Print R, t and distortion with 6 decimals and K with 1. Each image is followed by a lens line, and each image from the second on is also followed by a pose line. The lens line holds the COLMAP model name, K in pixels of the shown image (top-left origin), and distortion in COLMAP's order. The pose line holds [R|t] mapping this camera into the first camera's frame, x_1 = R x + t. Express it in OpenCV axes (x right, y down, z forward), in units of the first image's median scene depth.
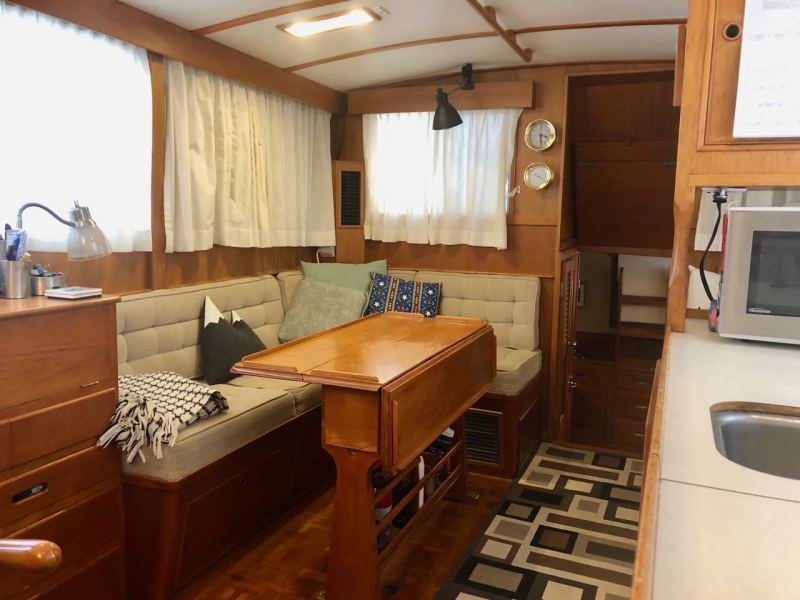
lens RADIAL K [[650.7, 0, 400.7], [0, 650.7, 306.7], [0, 0, 1]] dist [0.092702, -0.210083]
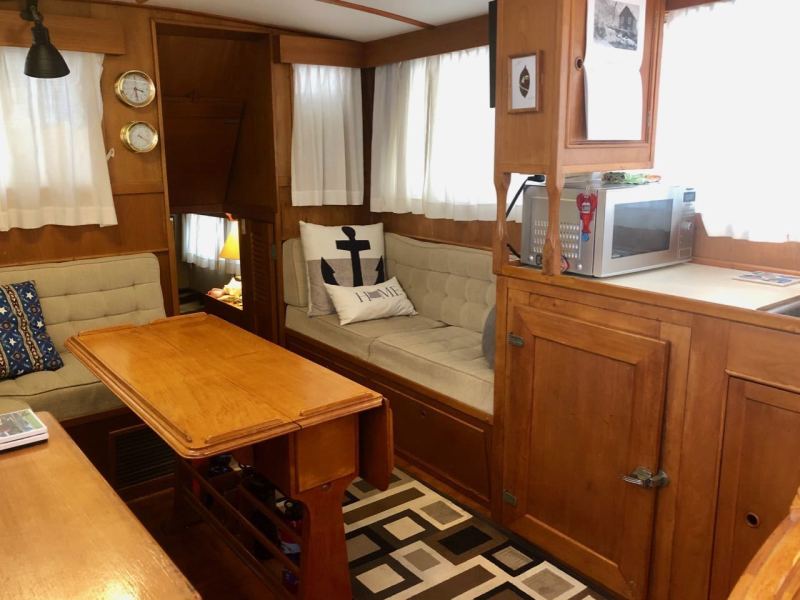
lens RADIAL K [[693.8, 0, 401.7], [0, 693.8, 296.7], [0, 0, 1]] dist [0.047318, -0.007616]
pose [[0.486380, -0.214213, 0.847082, -0.436624], [0.141984, 0.975972, 0.165283, -0.095595], [-0.862134, 0.039882, 0.505108, 0.242302]]
